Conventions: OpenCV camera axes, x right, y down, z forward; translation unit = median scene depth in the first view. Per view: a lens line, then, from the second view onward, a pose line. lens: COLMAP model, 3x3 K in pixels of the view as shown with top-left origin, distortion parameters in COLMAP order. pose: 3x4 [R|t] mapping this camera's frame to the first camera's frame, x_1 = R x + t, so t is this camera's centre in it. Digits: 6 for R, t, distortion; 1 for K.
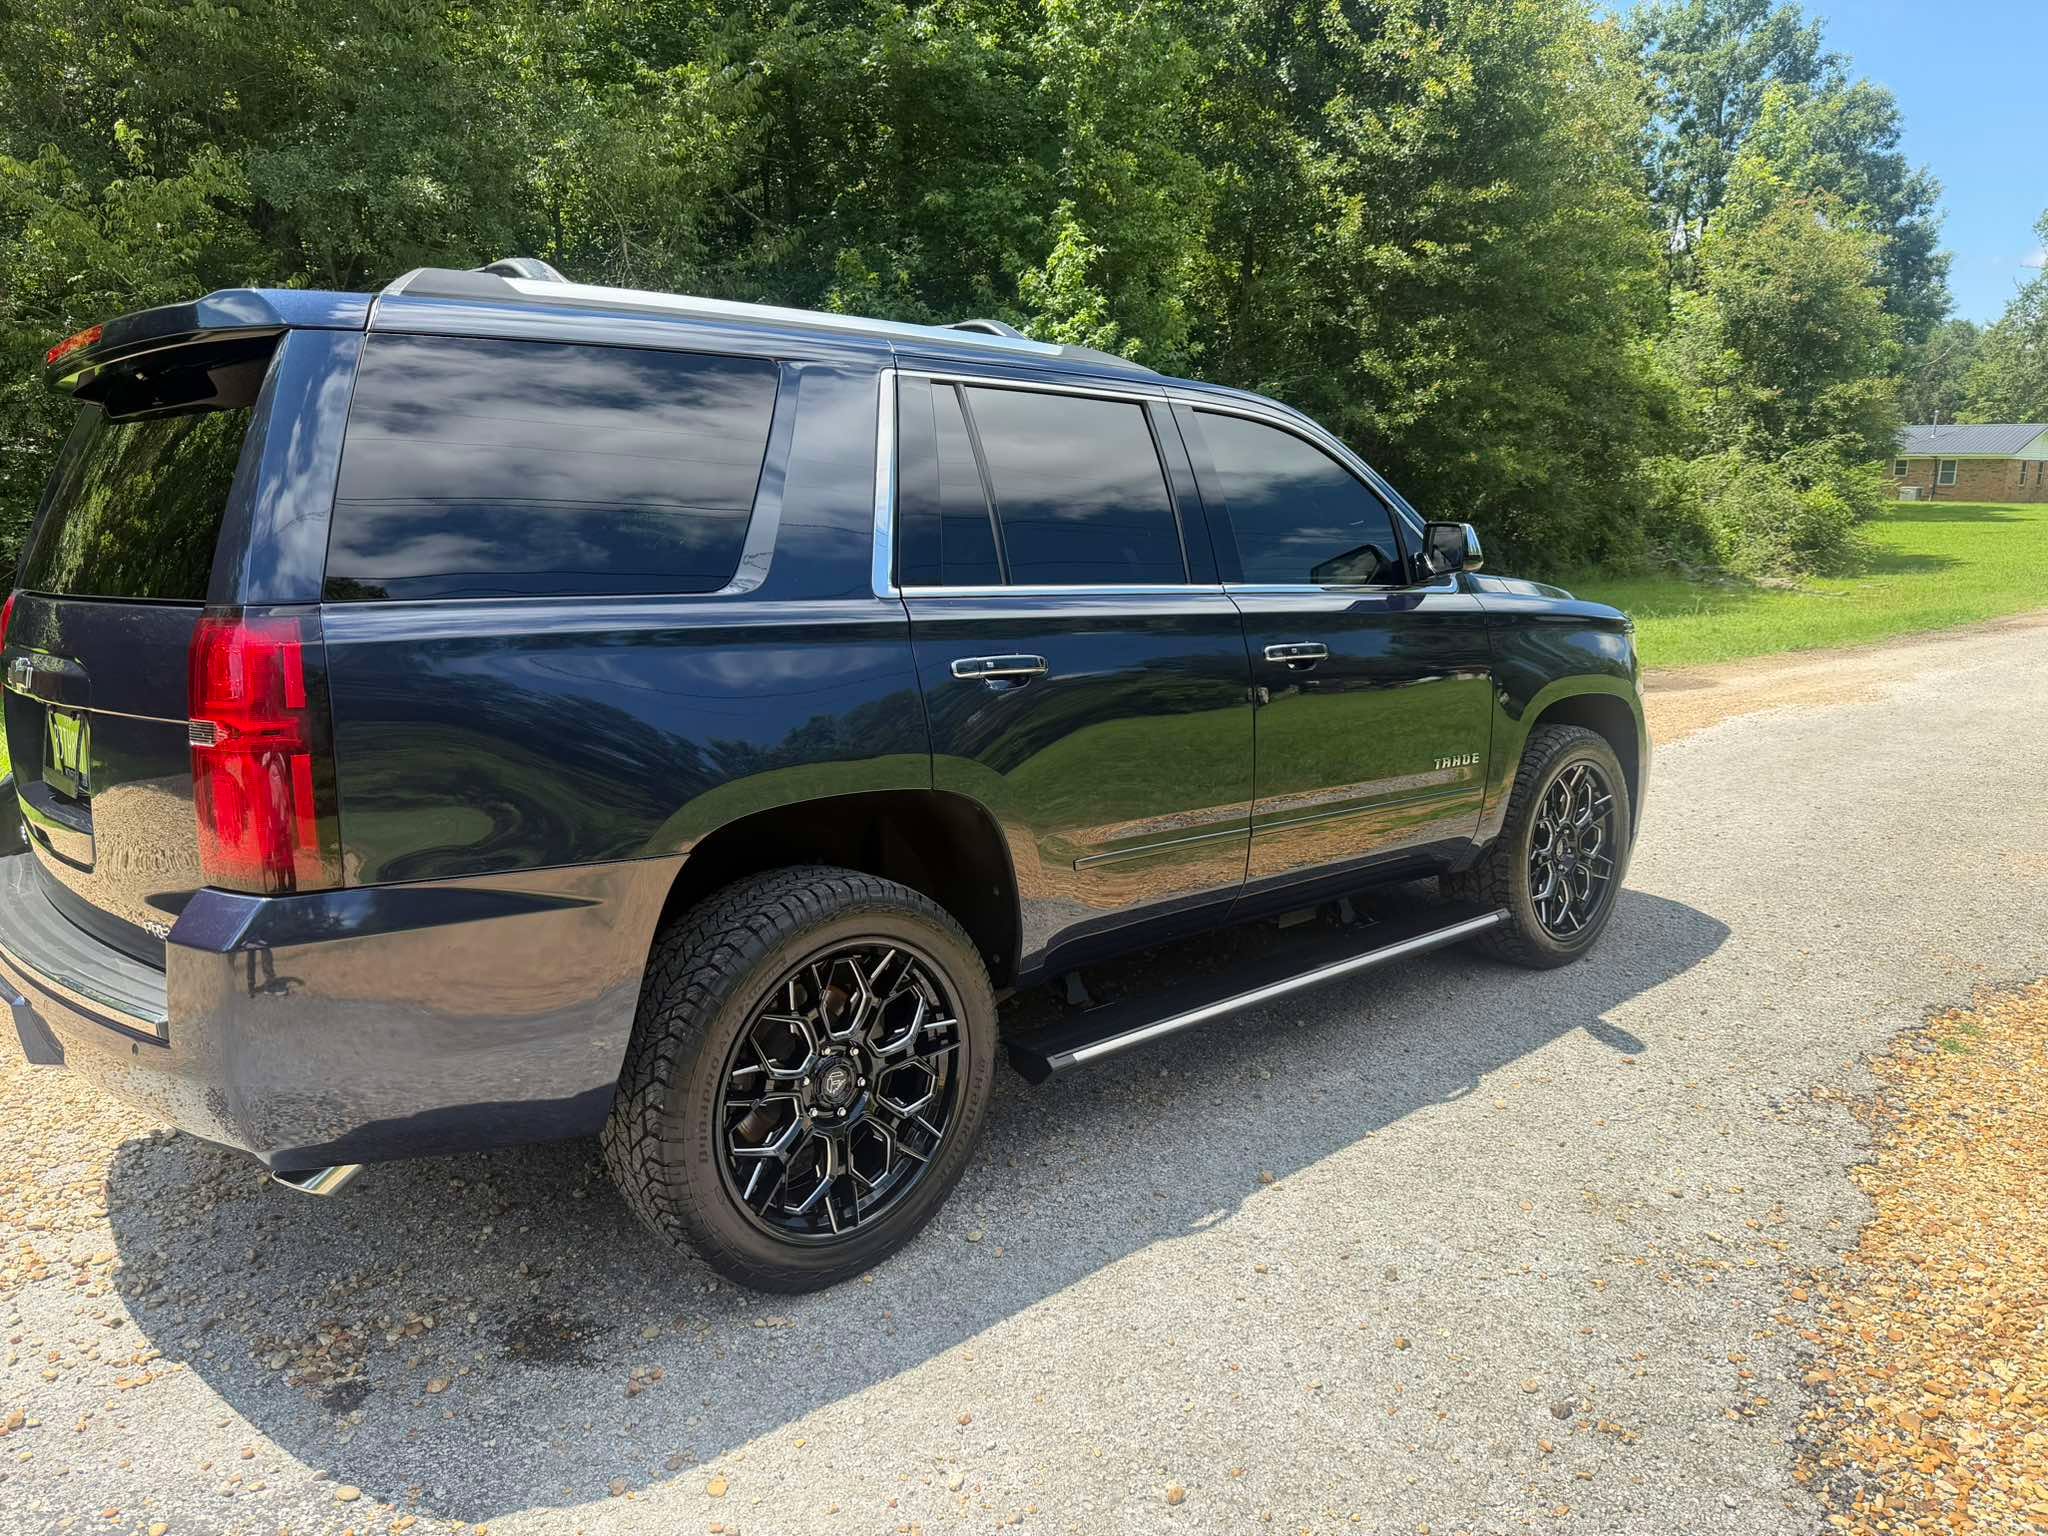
lens RADIAL K [[1449.8, 0, 1032.9], [0, 1449.8, 770.8], [0, 0, 1]] dist [0.131468, -0.206883]
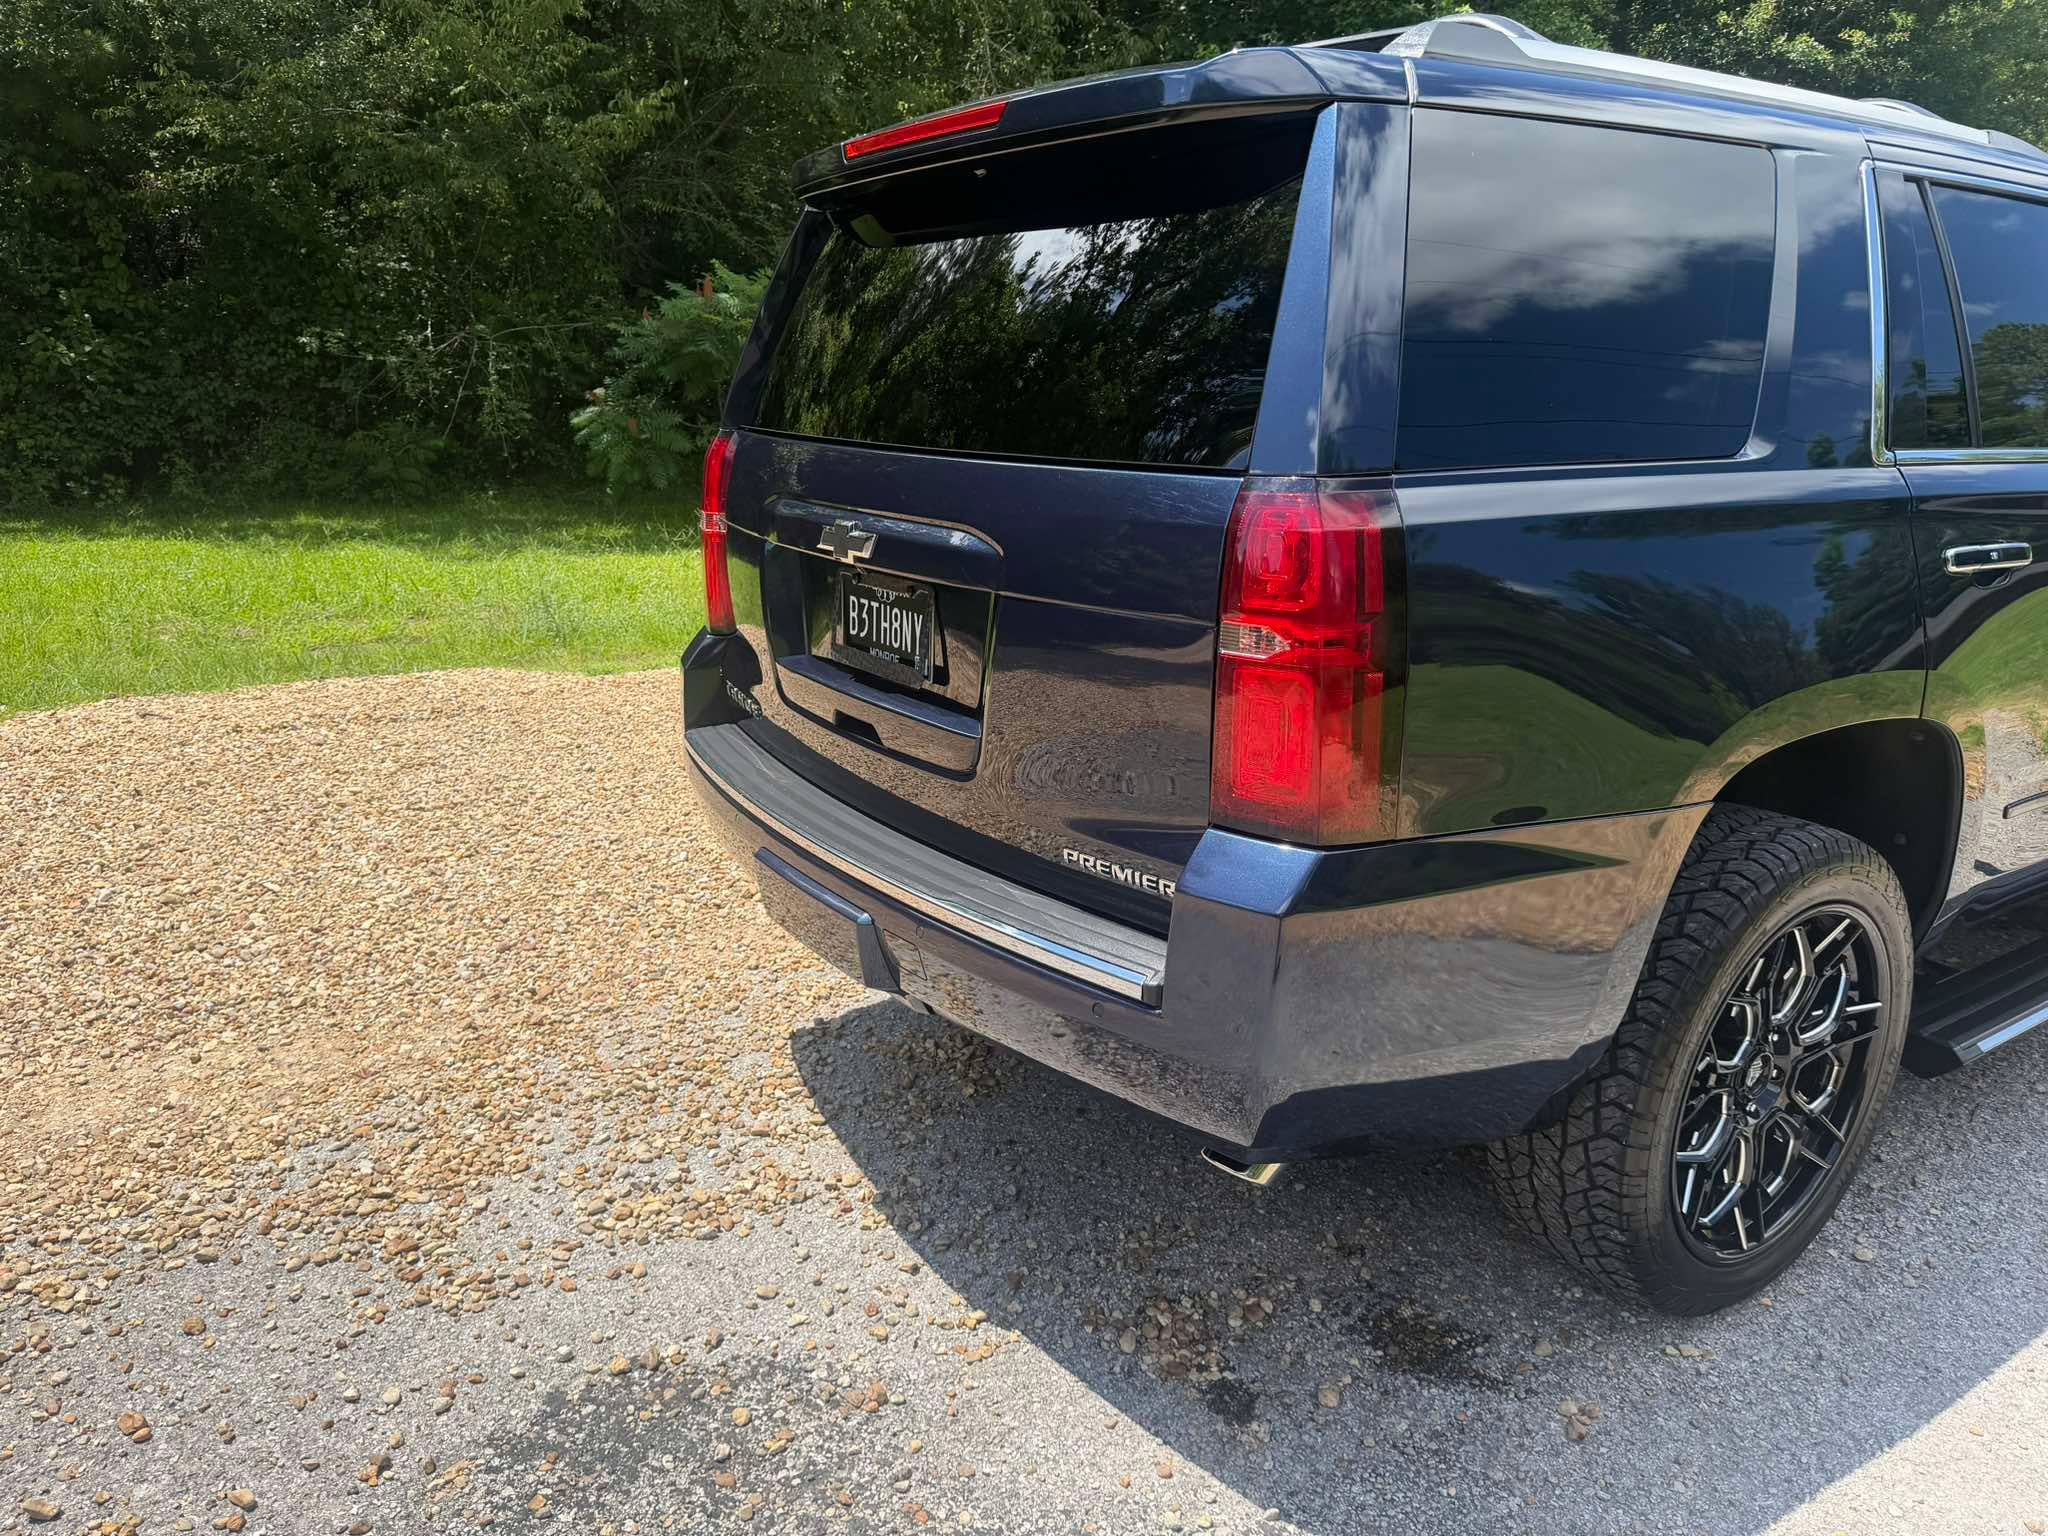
lens RADIAL K [[1438.2, 0, 1024.0], [0, 1438.2, 768.0], [0, 0, 1]] dist [0.074826, -0.083080]
pose [[0.988490, 0.053258, -0.141599, -0.444658], [-0.037060, 0.992713, 0.114665, -0.033568], [0.146674, -0.108098, 0.983261, 0.167501]]
